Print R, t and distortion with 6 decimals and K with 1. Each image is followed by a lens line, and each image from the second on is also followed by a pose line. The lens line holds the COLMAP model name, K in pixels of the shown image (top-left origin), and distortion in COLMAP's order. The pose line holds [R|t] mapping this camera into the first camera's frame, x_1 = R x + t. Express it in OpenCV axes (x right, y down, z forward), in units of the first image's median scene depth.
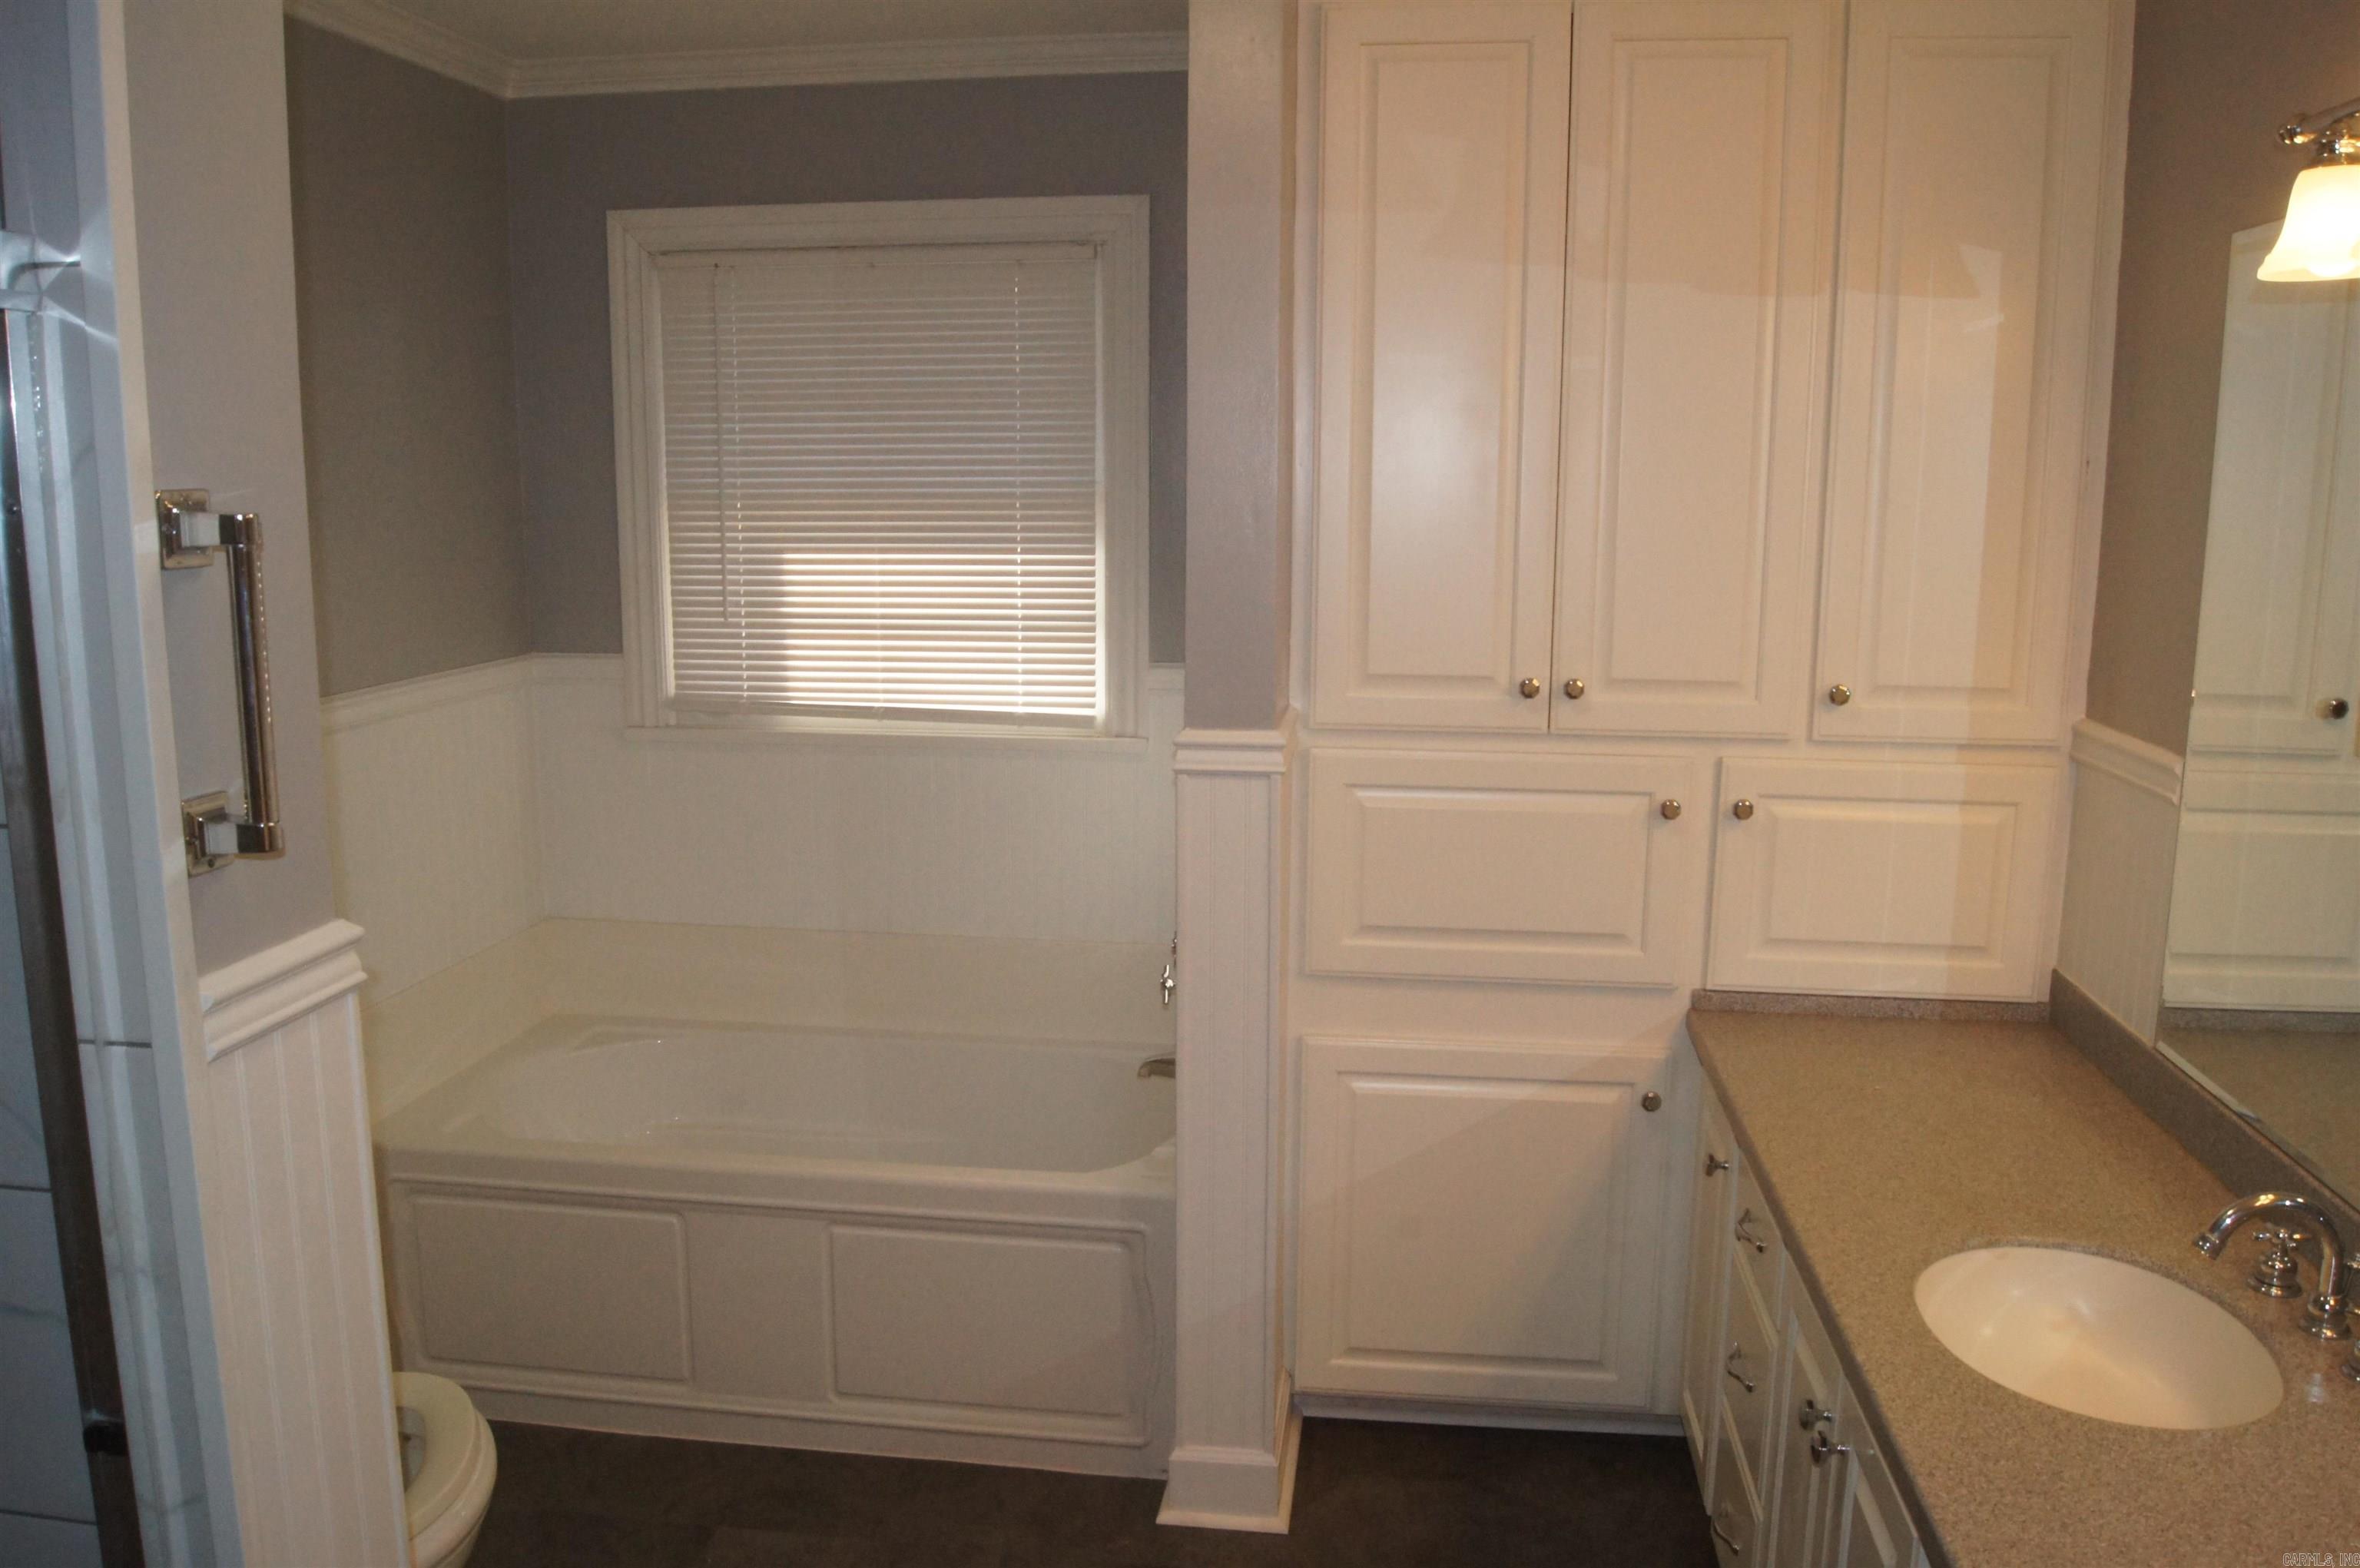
lens RADIAL K [[1826.6, 0, 1161.4], [0, 1826.6, 794.1], [0, 0, 1]] dist [-0.084983, 0.016253]
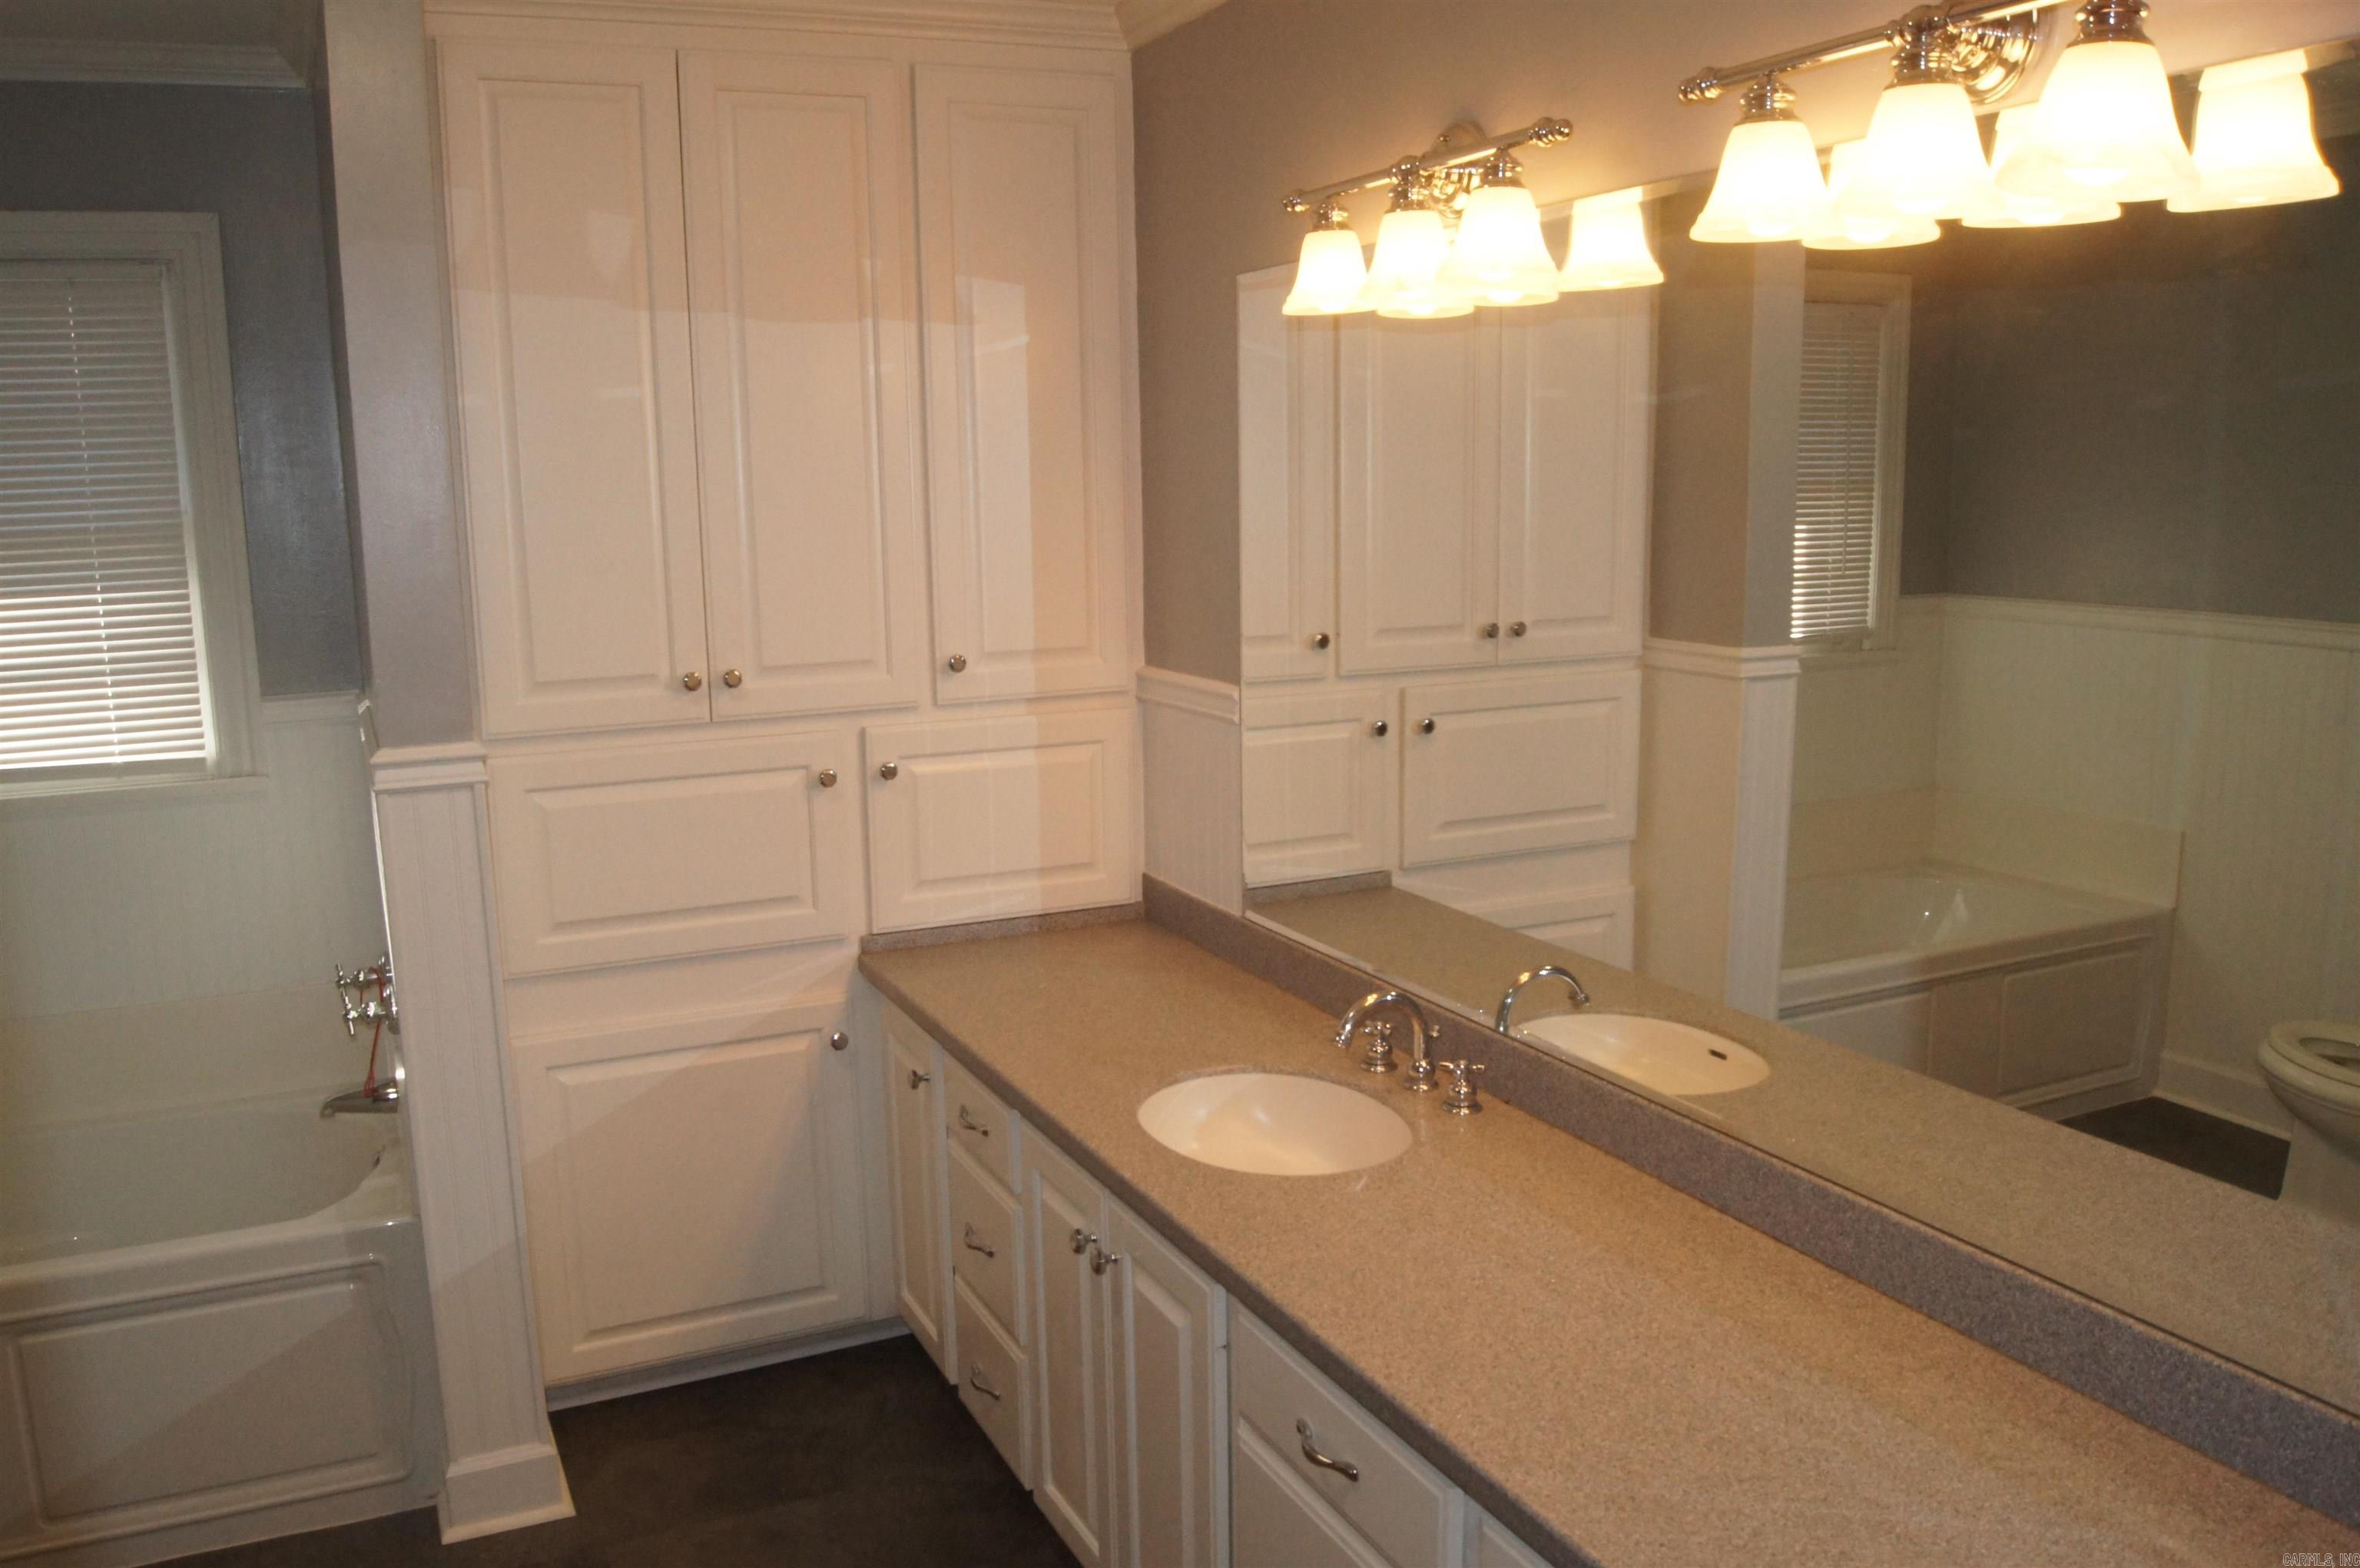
lens RADIAL K [[1826.6, 0, 1161.4], [0, 1826.6, 794.1], [0, 0, 1]] dist [-0.084983, 0.016253]
pose [[0.842236, -0.115562, 0.526577, -0.138162], [0.118065, 0.992583, 0.028993, 0.009950], [-0.526022, 0.037751, 0.849633, -0.063083]]
